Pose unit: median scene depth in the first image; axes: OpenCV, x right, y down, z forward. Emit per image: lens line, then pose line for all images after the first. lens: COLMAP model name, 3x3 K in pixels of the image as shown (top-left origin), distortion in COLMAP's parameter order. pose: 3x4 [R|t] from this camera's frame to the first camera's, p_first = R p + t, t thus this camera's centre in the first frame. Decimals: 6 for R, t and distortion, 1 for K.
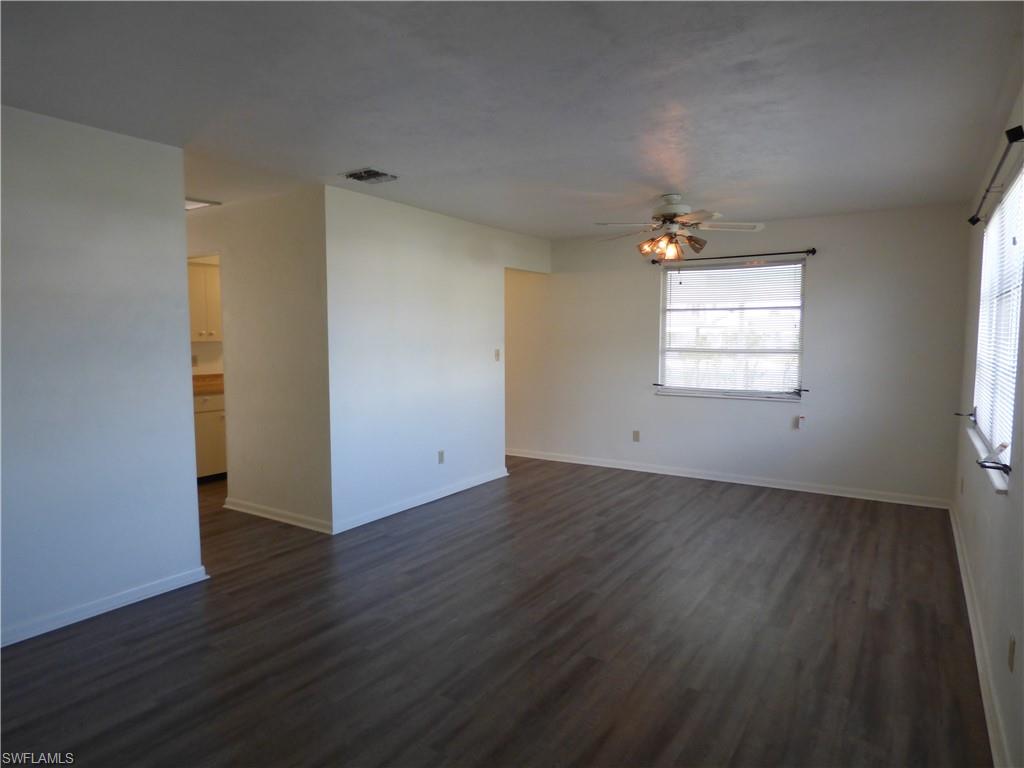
lens RADIAL K [[621.9, 0, 512.0], [0, 621.9, 384.0], [0, 0, 1]] dist [-0.017927, -0.001602]
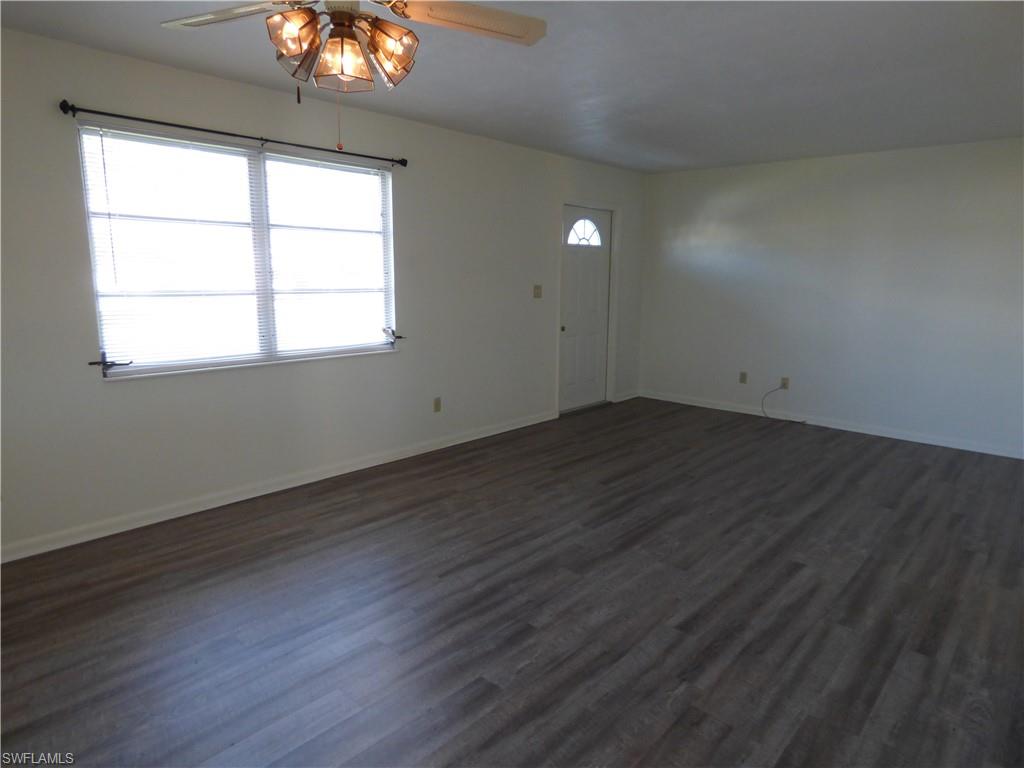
lens RADIAL K [[627.8, 0, 514.7], [0, 627.8, 386.4], [0, 0, 1]] dist [-0.007685, -0.002845]
pose [[-0.987764, -0.038619, 0.151097, 0.067717], [0.001186, 0.966966, 0.254904, -0.104438], [-0.155950, 0.251964, -0.955088, 1.378423]]
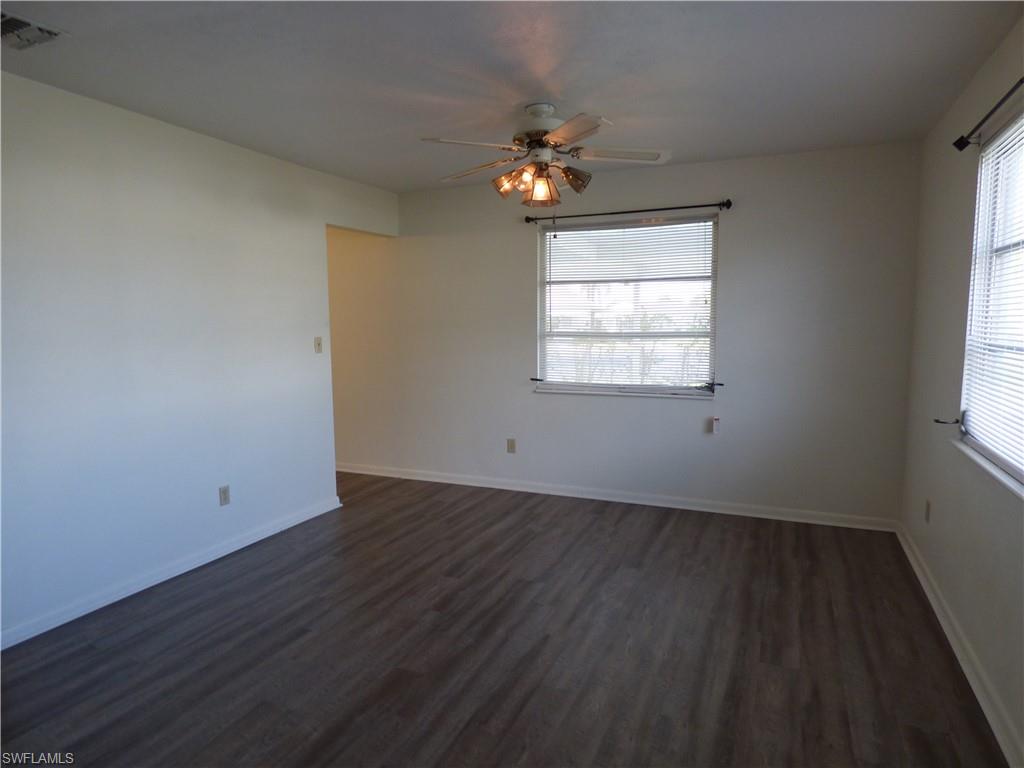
lens RADIAL K [[627.8, 0, 514.7], [0, 627.8, 386.4], [0, 0, 1]] dist [-0.007685, -0.002845]
pose [[0.986179, -0.025847, 0.163652, 0.104763], [0.021457, 0.999362, 0.028541, -0.017692], [-0.164286, -0.024635, 0.986105, 0.306527]]
